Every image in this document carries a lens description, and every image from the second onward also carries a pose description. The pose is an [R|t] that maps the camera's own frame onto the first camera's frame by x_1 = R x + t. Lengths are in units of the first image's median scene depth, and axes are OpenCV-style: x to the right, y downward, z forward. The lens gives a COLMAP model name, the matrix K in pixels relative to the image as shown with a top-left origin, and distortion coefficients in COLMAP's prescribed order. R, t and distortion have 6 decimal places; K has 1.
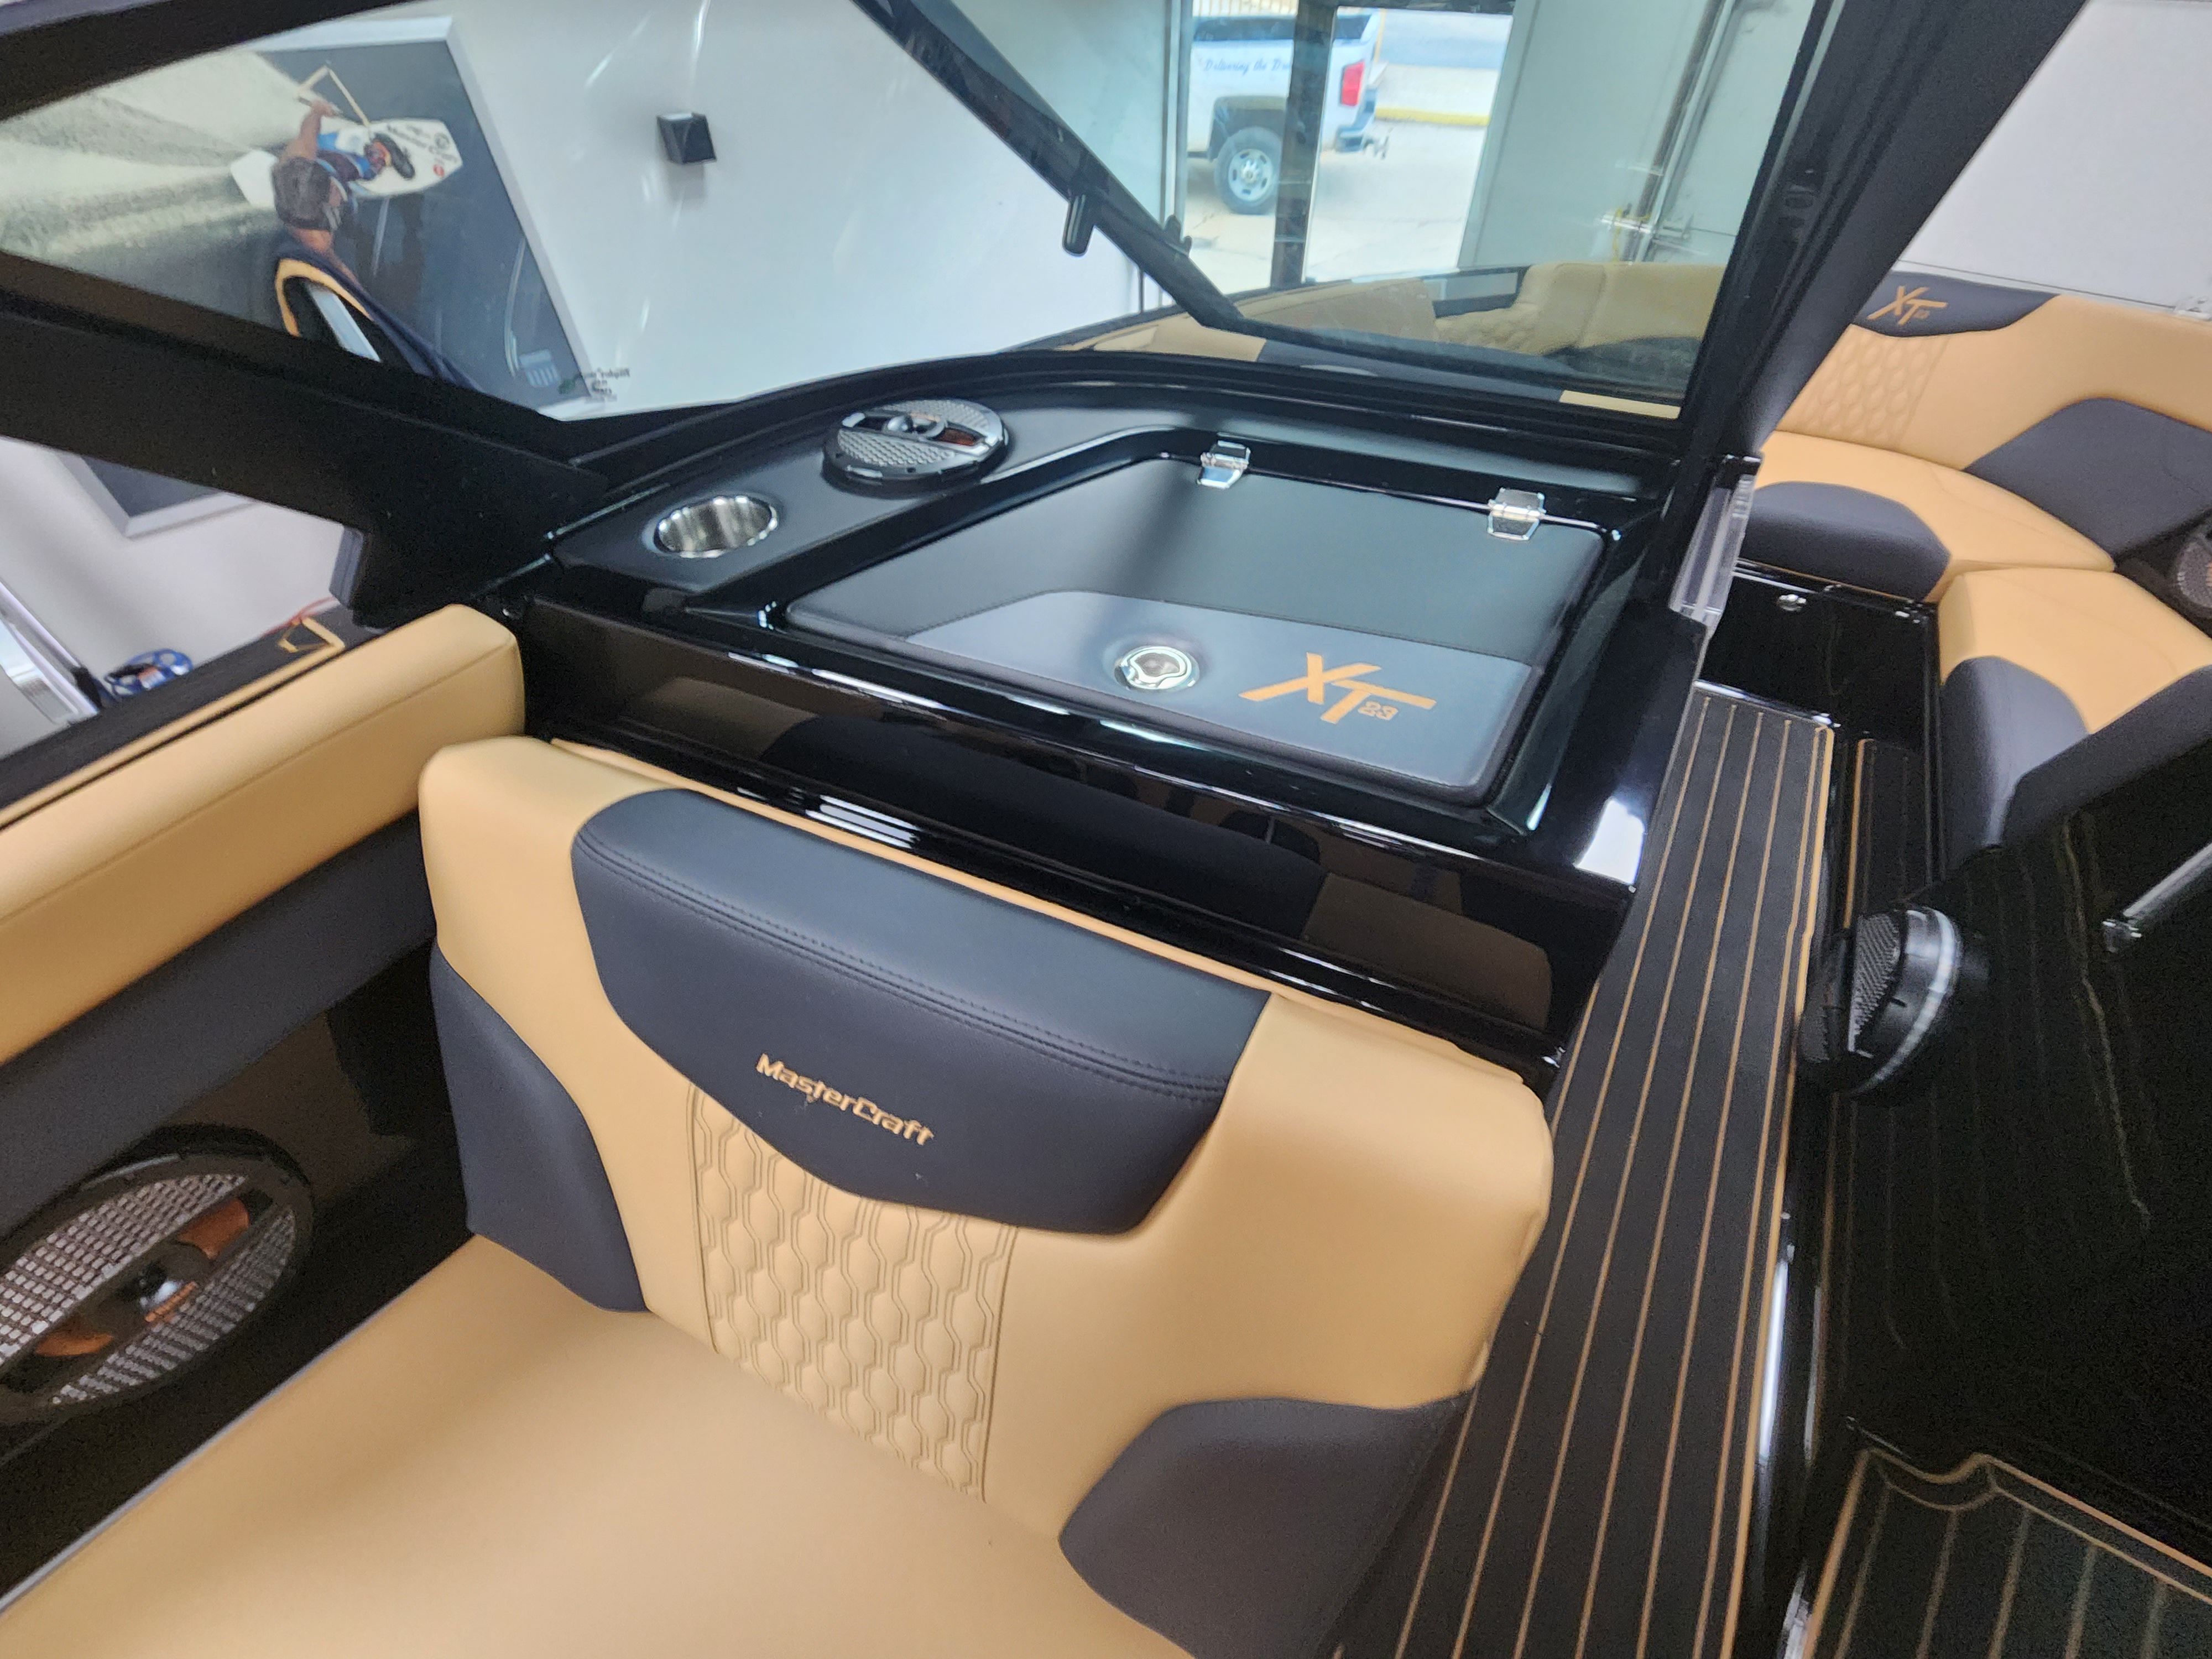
lens RADIAL K [[909.4, 0, 1114.1], [0, 909.4, 822.3], [0, 0, 1]] dist [0.002208, -0.000389]
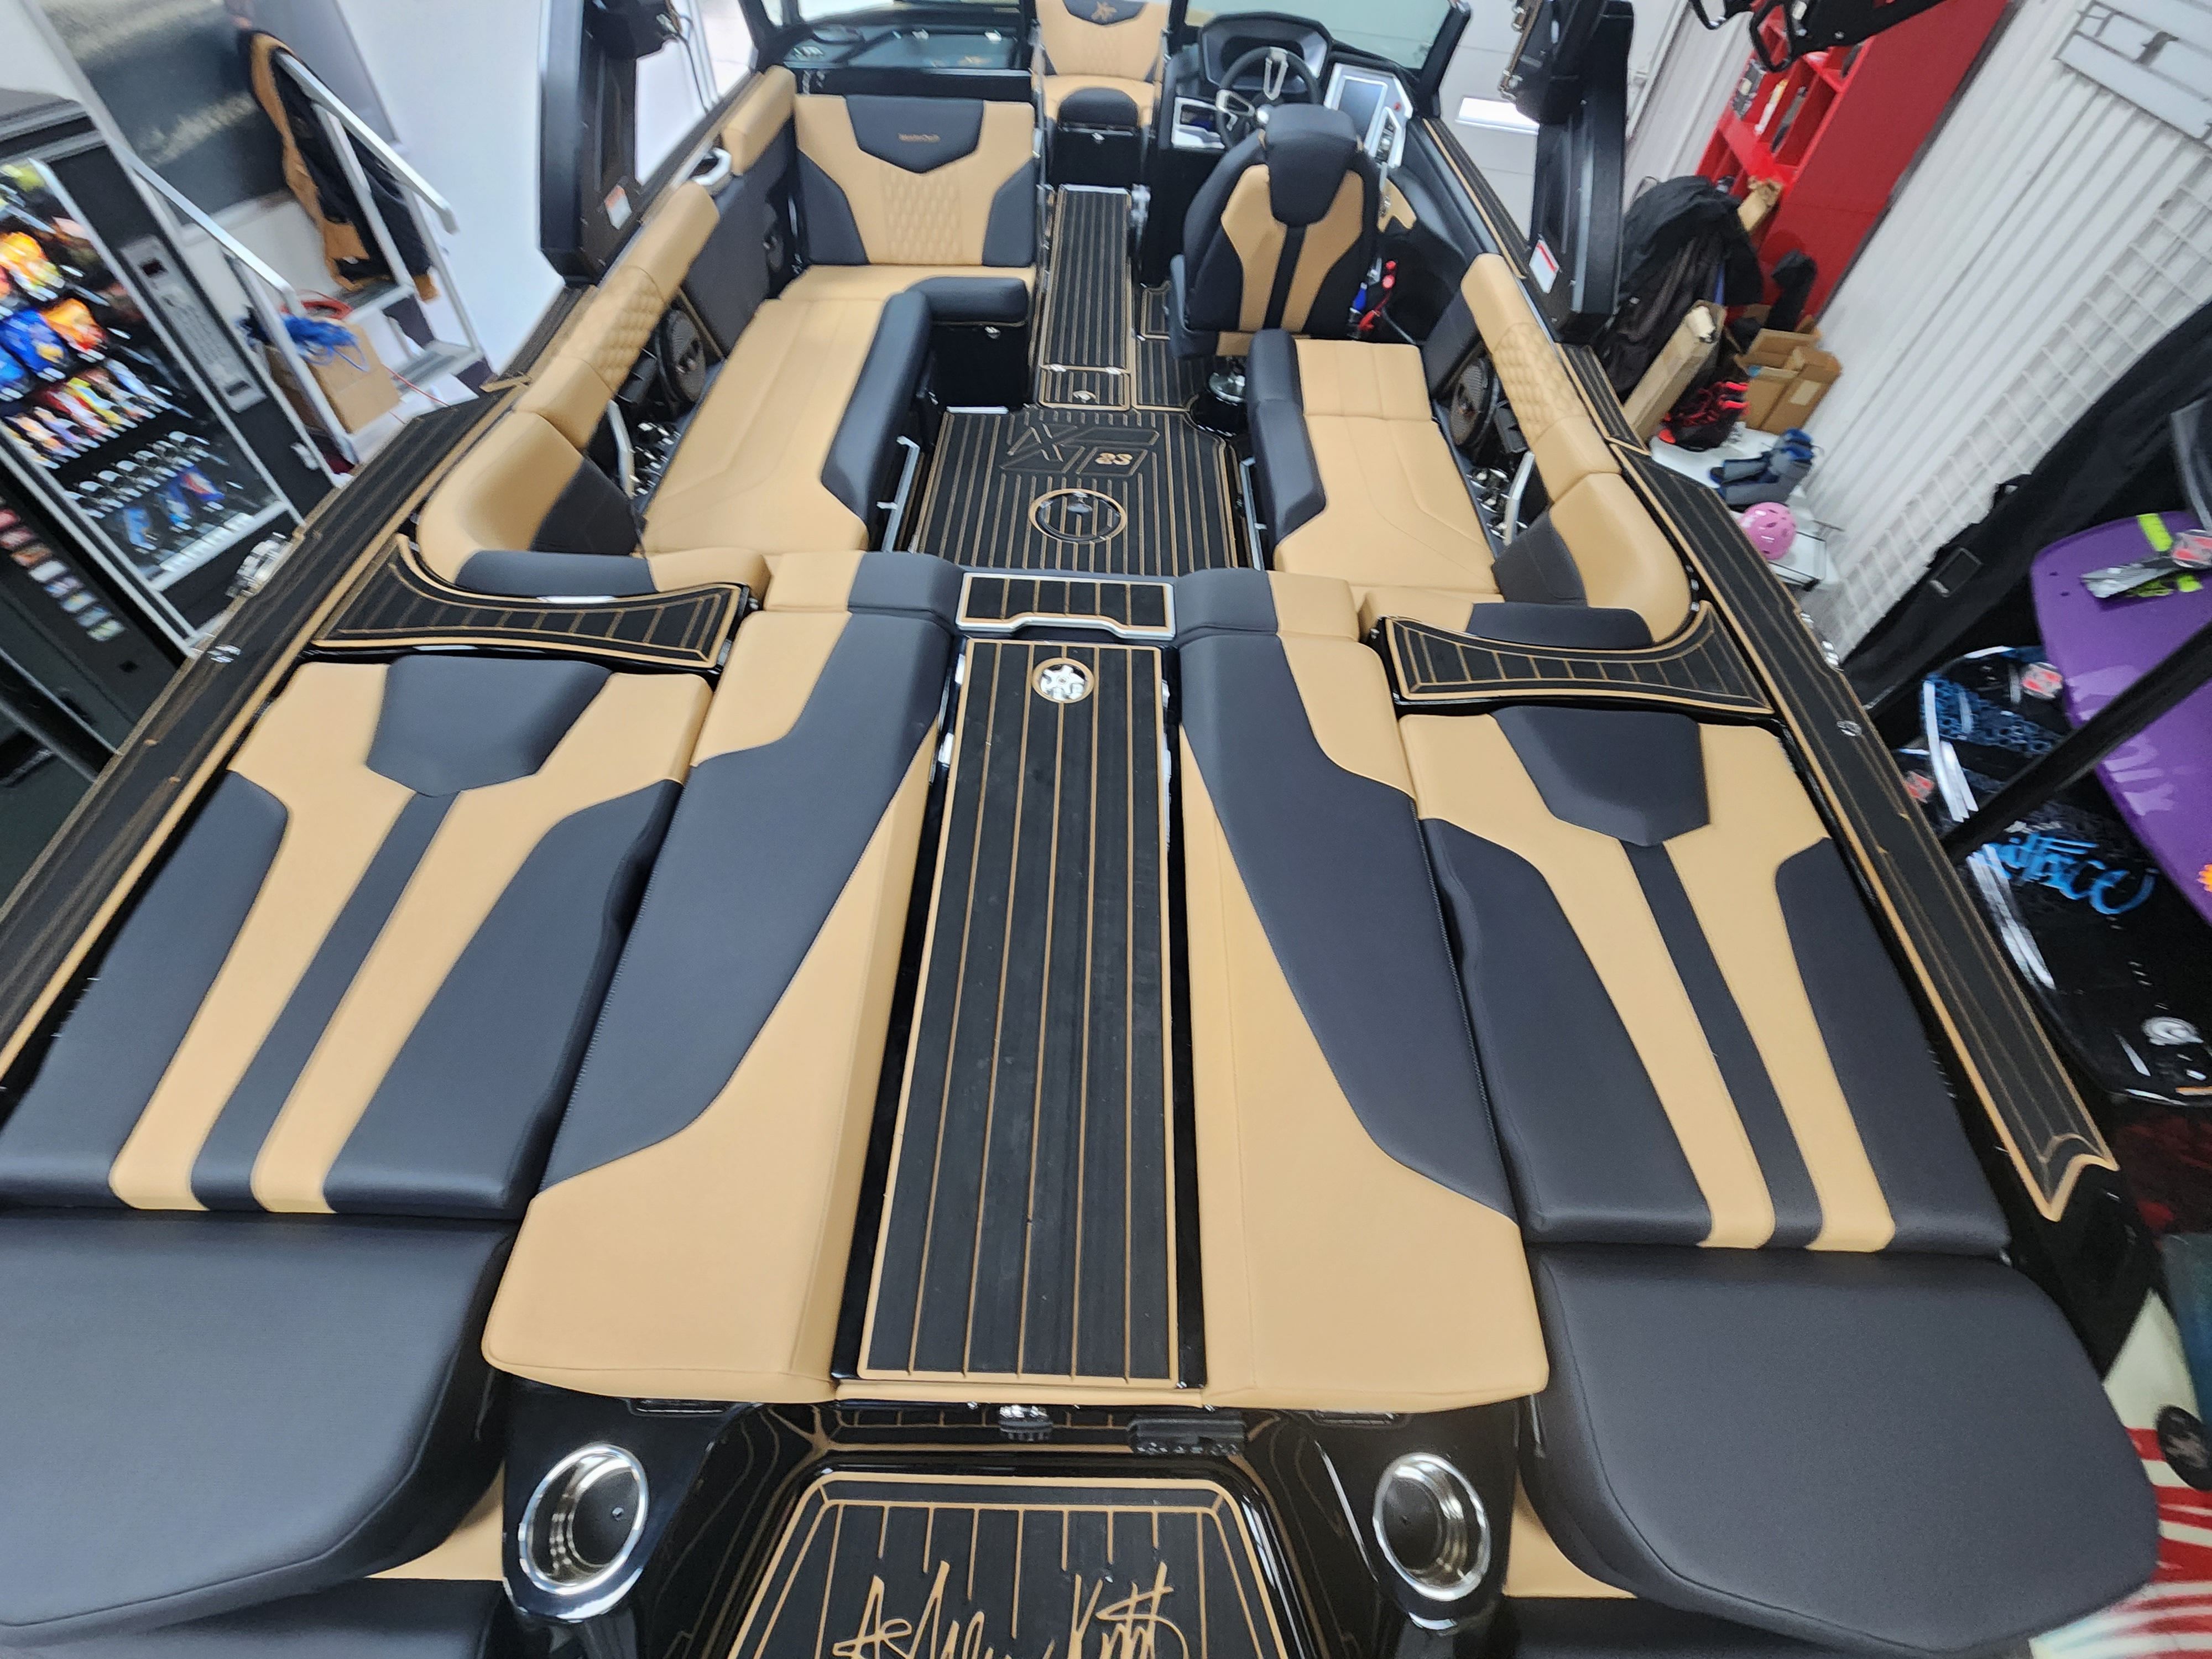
lens RADIAL K [[911.8, 0, 1103.8], [0, 911.8, 834.7], [0, 0, 1]] dist [-0.001258, 0.000007]
pose [[0.857778, -0.370635, 0.356157, -0.897178], [0.319650, 0.927237, 0.195076, 1.099937], [-0.402544, -0.053487, 0.913837, -1.480031]]
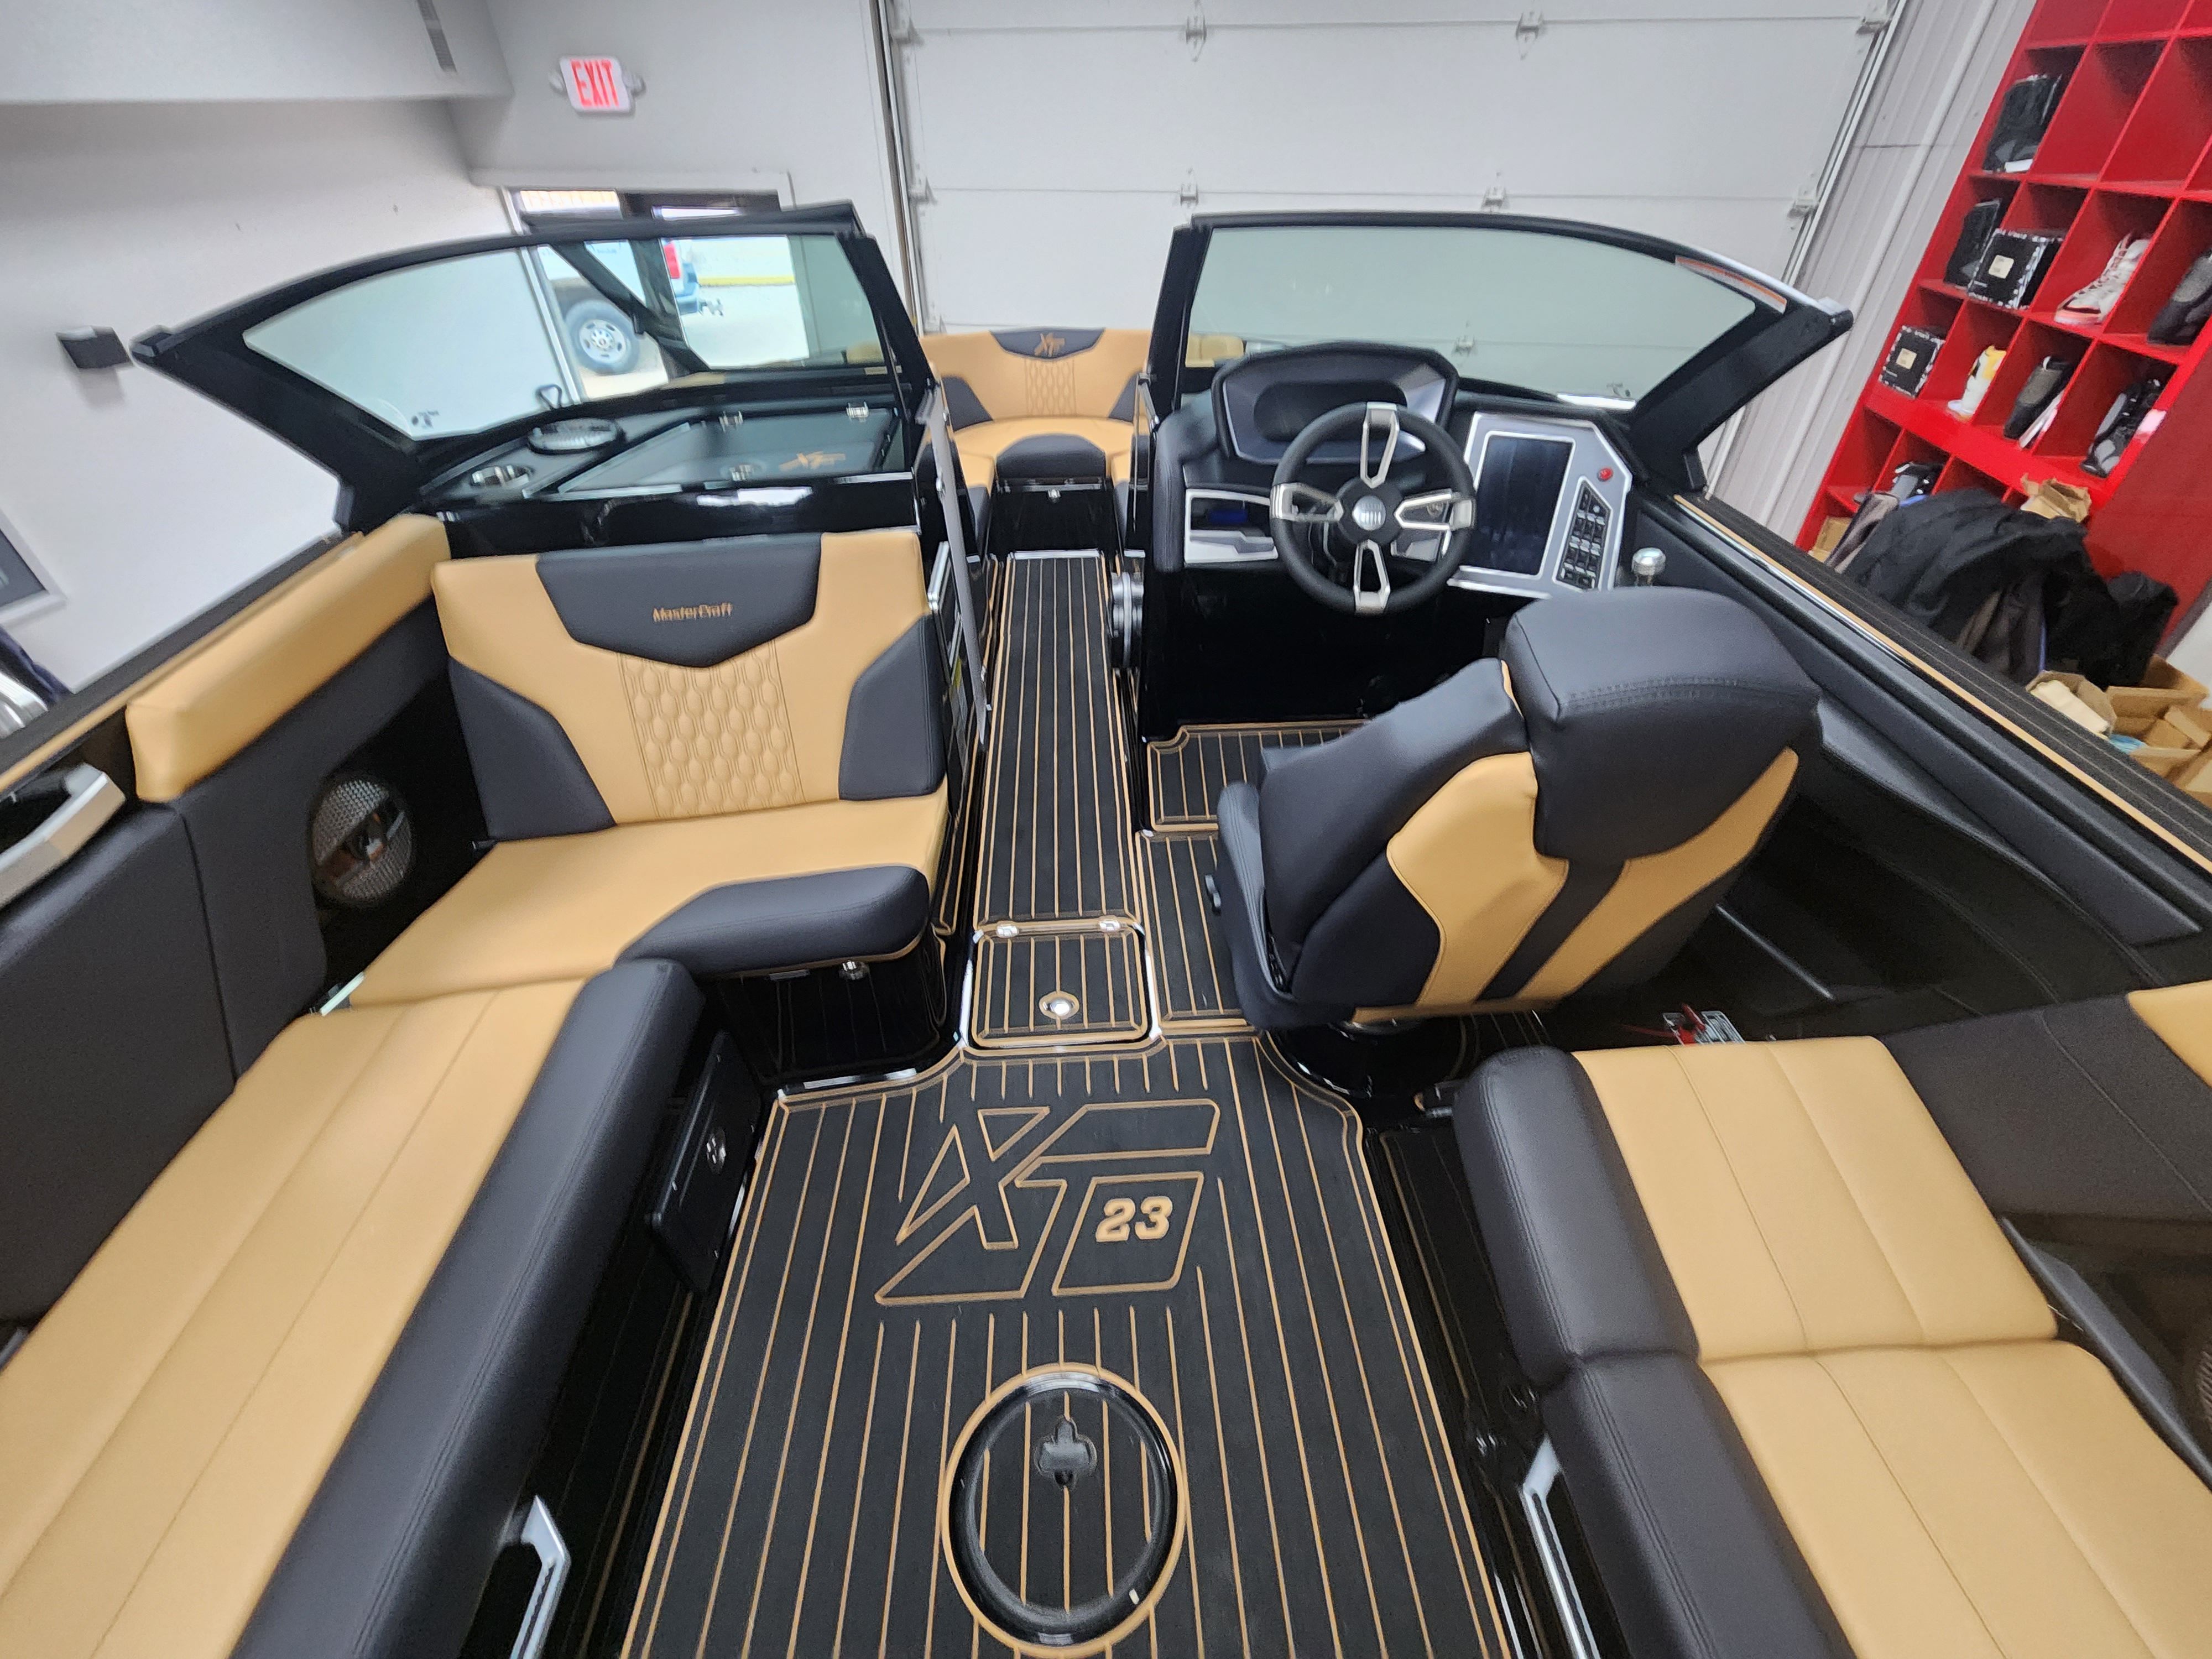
lens RADIAL K [[909.4, 0, 1114.1], [0, 909.4, 822.3], [0, 0, 1]] dist [0.002208, -0.000389]
pose [[0.823556, -0.353551, 0.443574, -0.223009], [0.403033, 0.914988, -0.018994, 0.468259], [-0.399149, 0.194418, 0.896037, -0.599725]]
